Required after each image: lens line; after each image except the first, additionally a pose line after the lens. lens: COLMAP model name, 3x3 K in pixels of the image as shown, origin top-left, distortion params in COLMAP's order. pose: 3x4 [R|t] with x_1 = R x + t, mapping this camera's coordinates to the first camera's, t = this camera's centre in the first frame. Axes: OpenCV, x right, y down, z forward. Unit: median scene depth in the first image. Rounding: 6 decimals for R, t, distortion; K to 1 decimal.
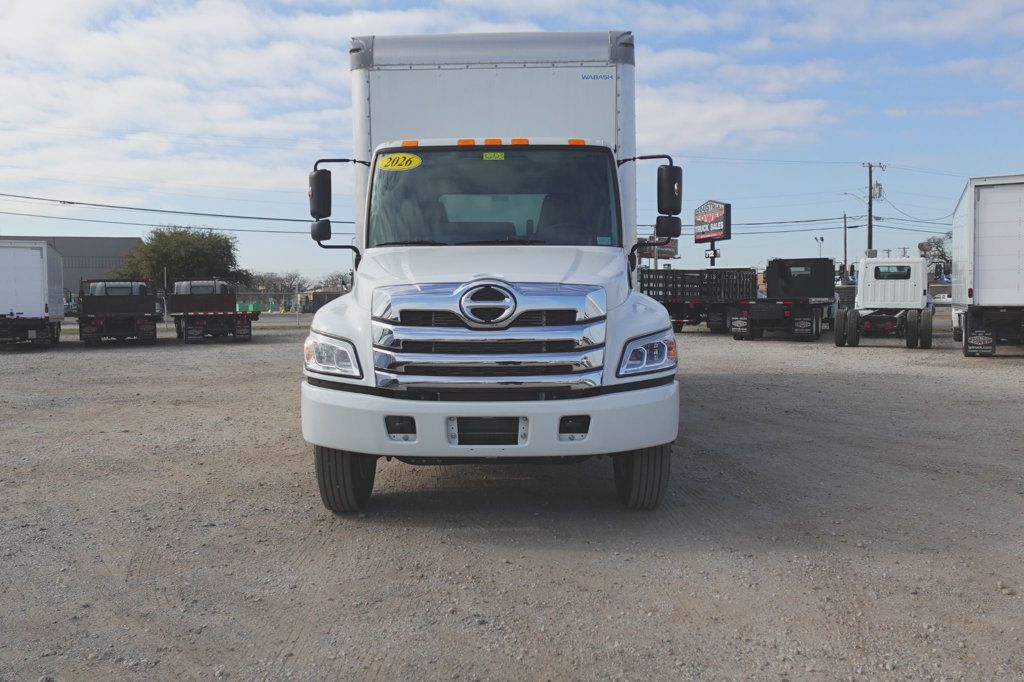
lens RADIAL K [[822.5, 0, 512.0], [0, 822.5, 341.0], [0, 0, 1]] dist [-0.005312, -0.001702]
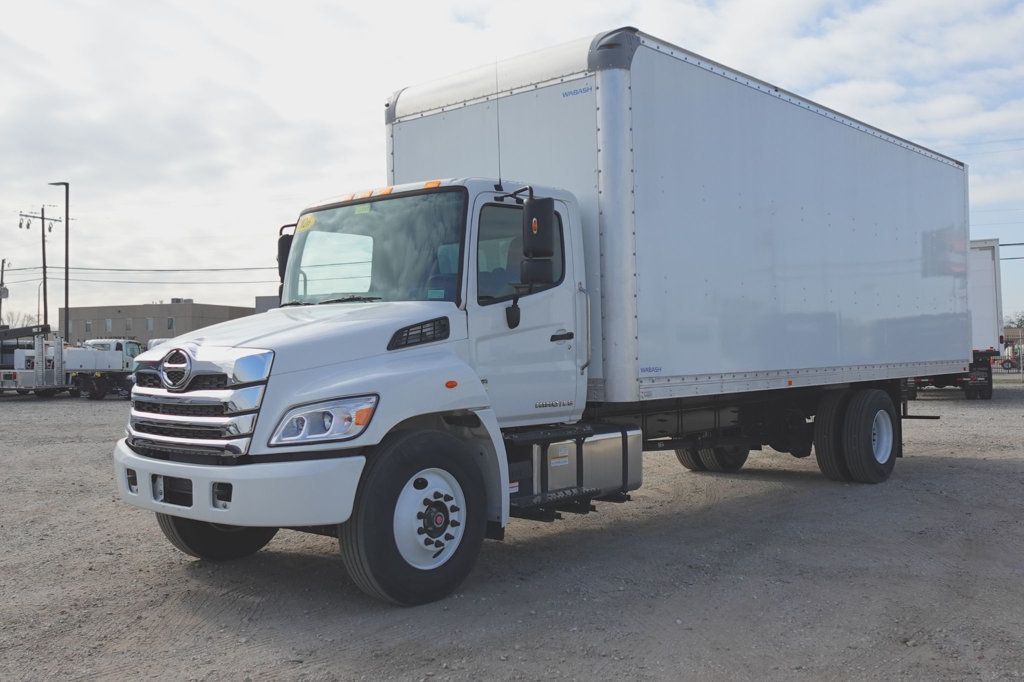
lens RADIAL K [[996.1, 0, 512.0], [0, 996.1, 341.0], [0, 0, 1]] dist [-0.003634, -0.000443]
pose [[0.759644, -0.005930, -0.650312, 1.077728], [-0.030331, 0.998547, -0.044536, -0.033835], [0.649631, 0.053556, 0.758361, 0.312715]]
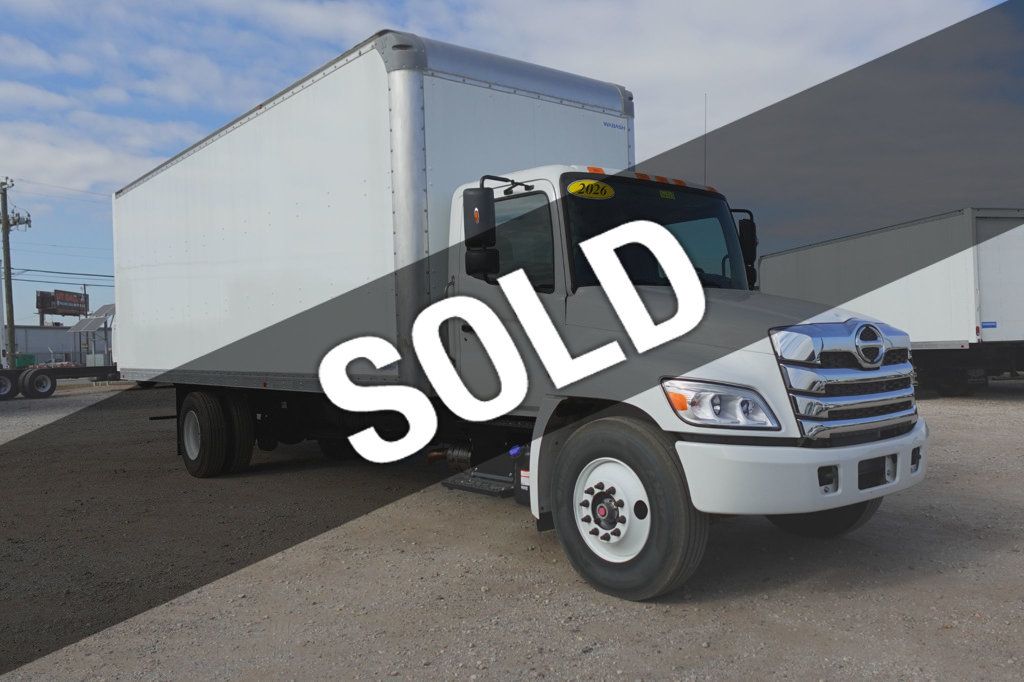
lens RADIAL K [[822.5, 0, 512.0], [0, 822.5, 341.0], [0, 0, 1]] dist [-0.005312, -0.001702]
pose [[0.767054, -0.008489, 0.641526, -0.976098], [0.054110, 0.997206, -0.051503, -0.019852], [-0.639296, 0.074219, 0.765370, 0.500369]]
